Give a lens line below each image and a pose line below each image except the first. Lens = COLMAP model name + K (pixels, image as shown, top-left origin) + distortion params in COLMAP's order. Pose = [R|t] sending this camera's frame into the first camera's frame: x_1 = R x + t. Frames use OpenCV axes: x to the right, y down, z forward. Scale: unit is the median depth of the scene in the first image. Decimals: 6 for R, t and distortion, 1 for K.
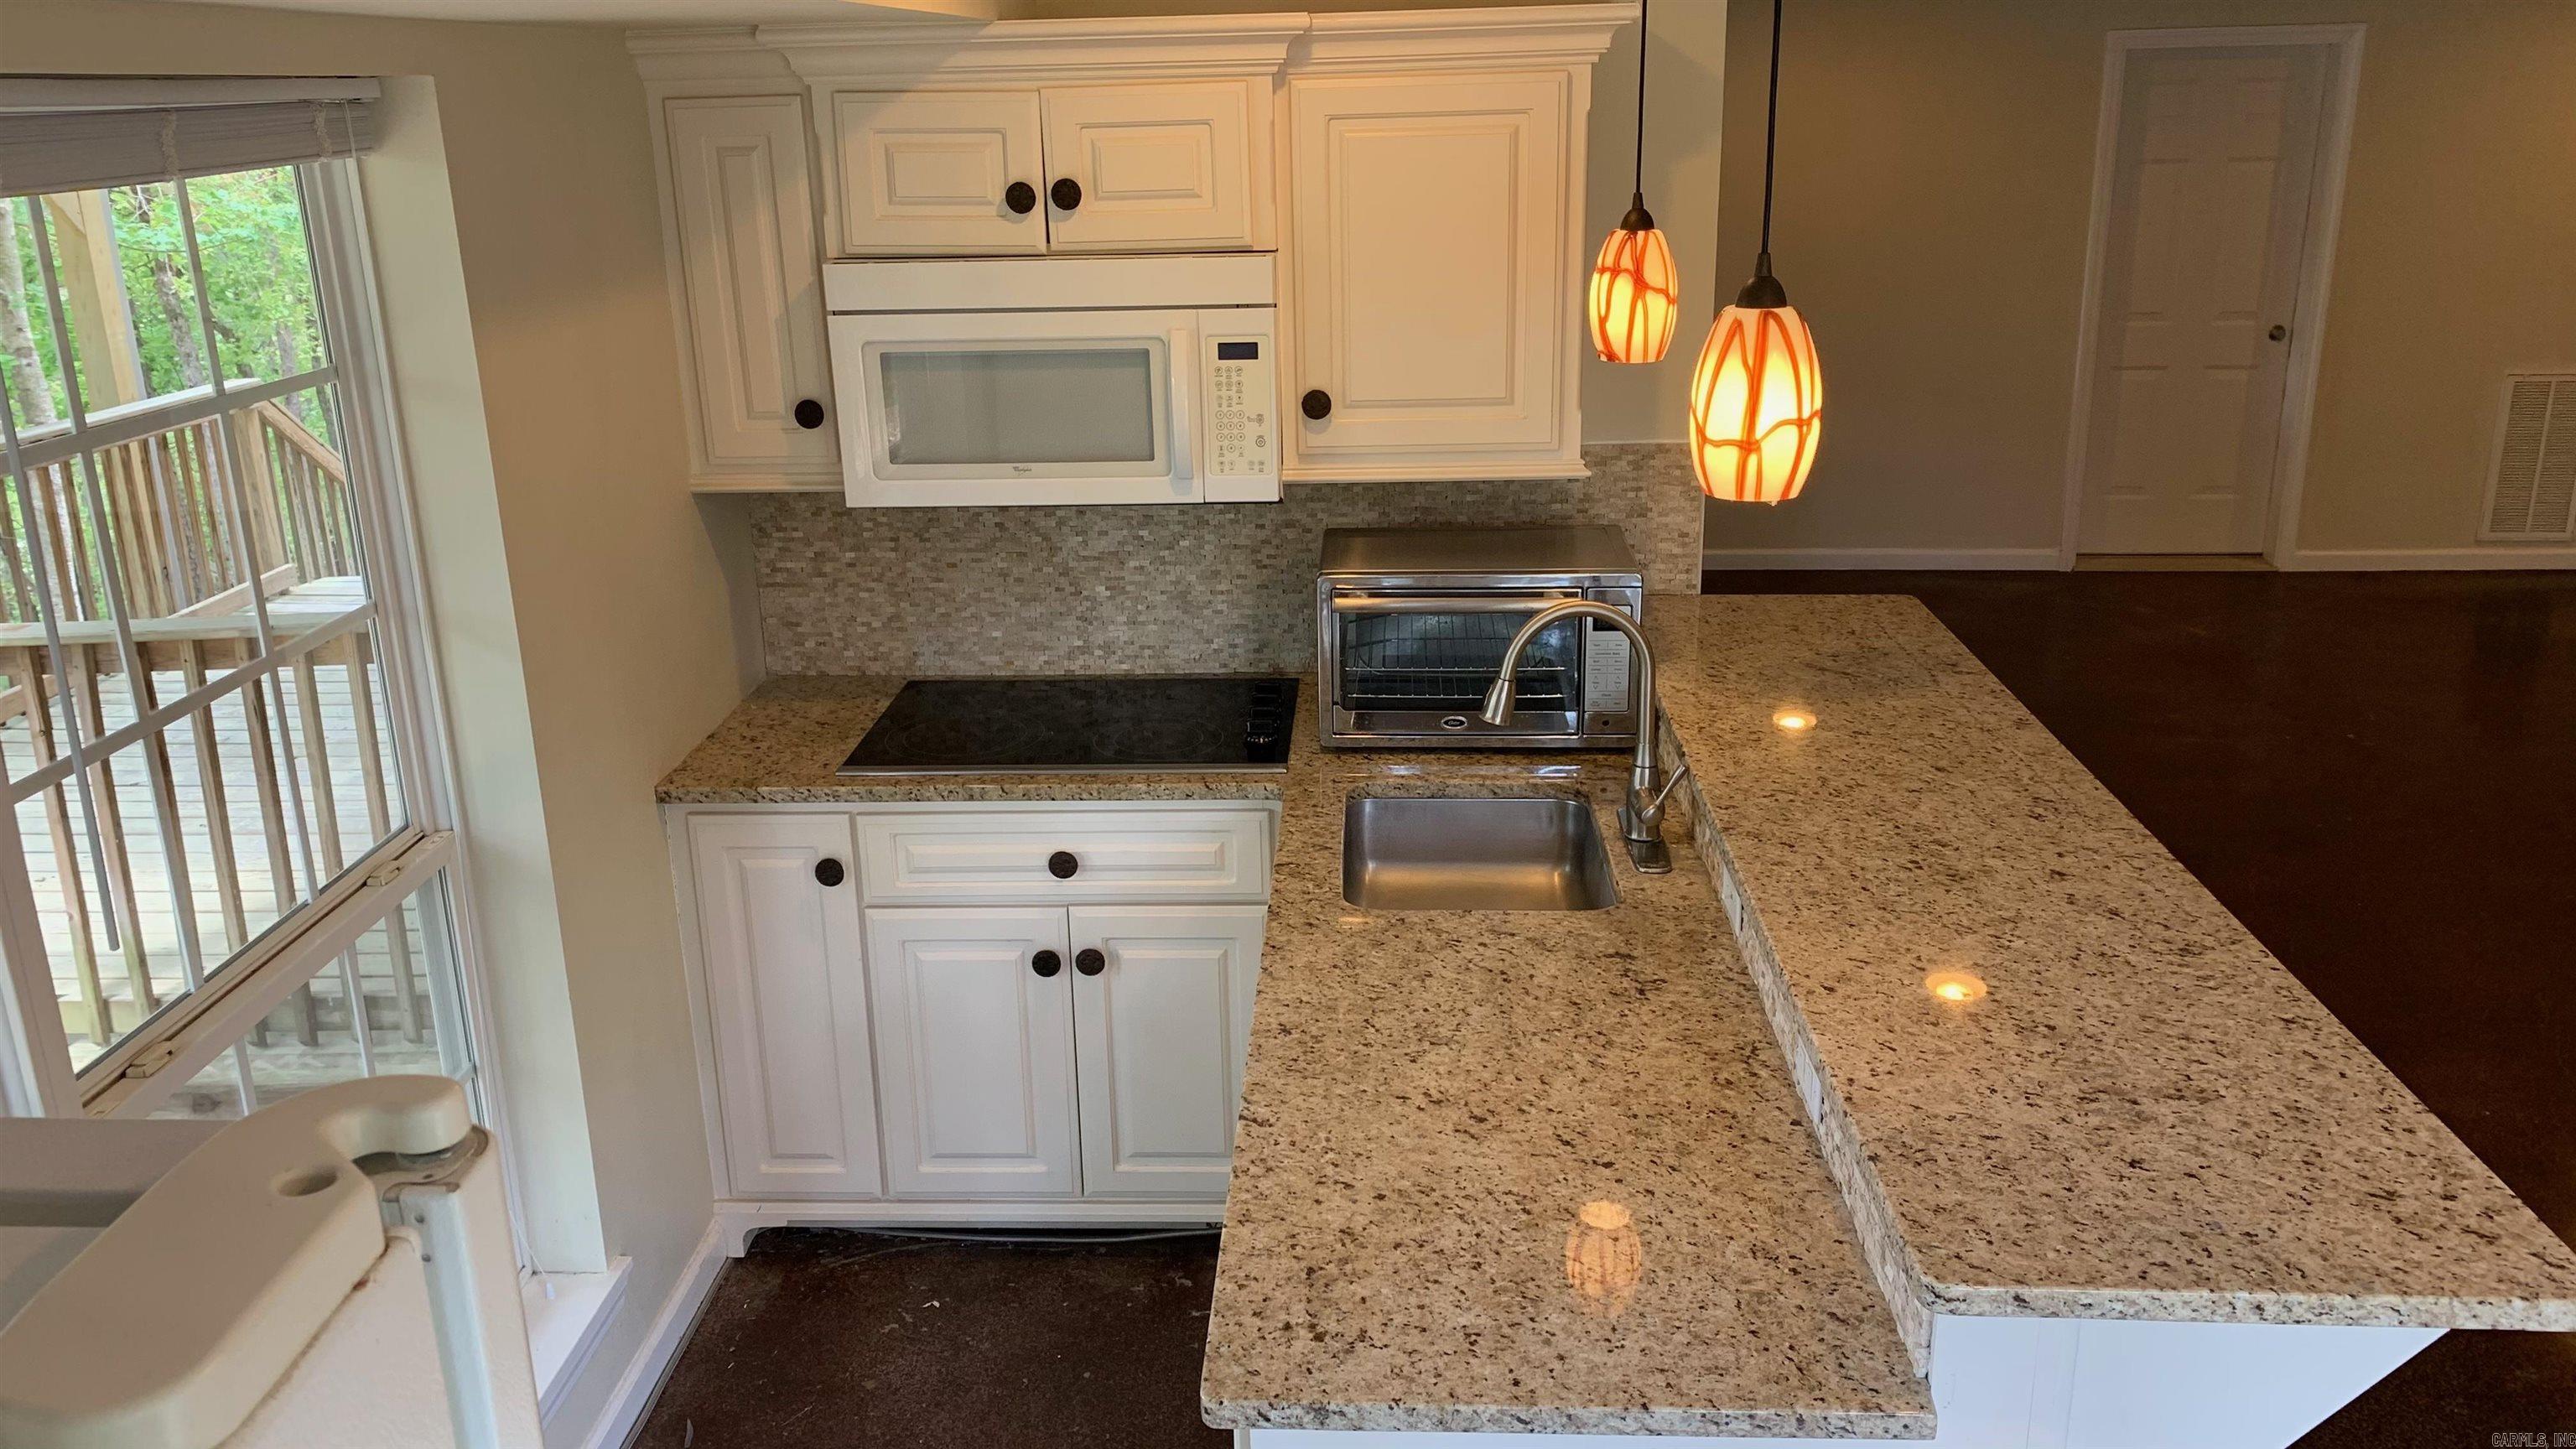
lens RADIAL K [[1977.3, 0, 1288.0], [0, 1977.3, 724.5], [0, 0, 1]] dist [0.006010, -0.002174]
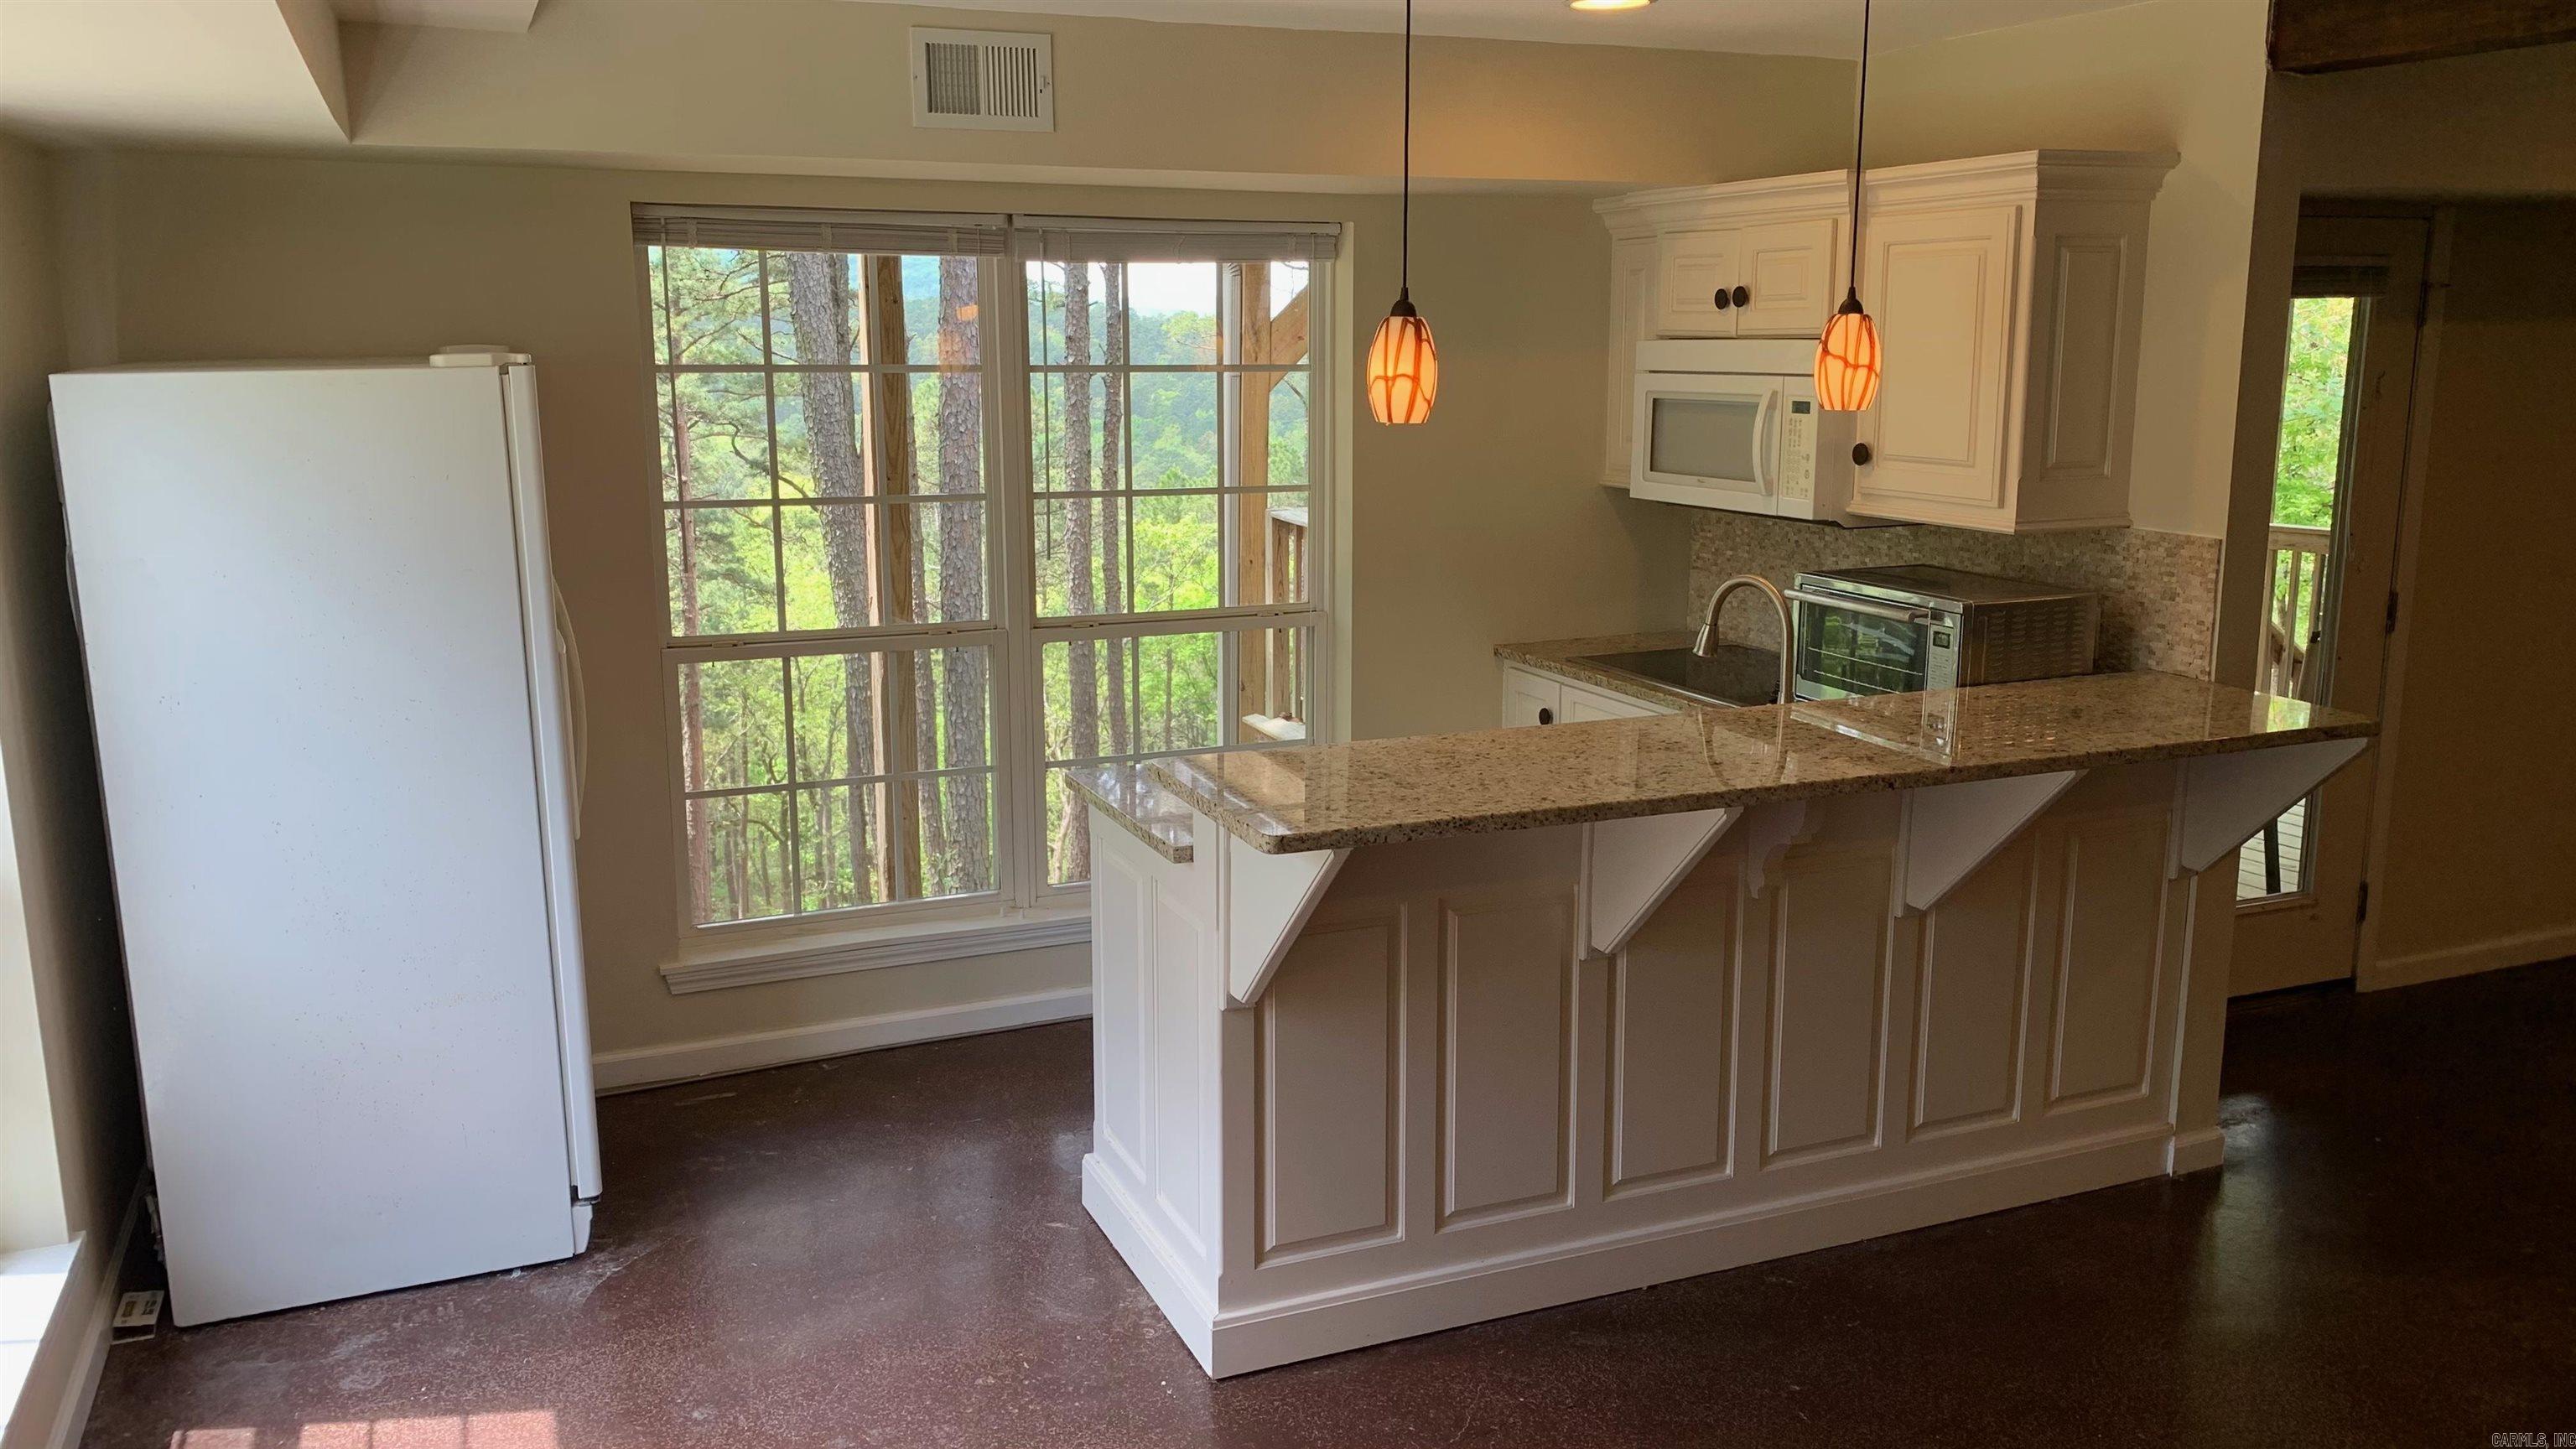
lens RADIAL K [[1997.6, 0, 1288.0], [0, 1997.6, 724.5], [0, 0, 1]] dist [0.145493, -0.484733]
pose [[0.437177, 0.196184, -0.877718, 1.099934], [-0.288975, 0.954812, 0.069482, 0.028846], [0.851686, 0.223262, 0.474114, 0.071011]]
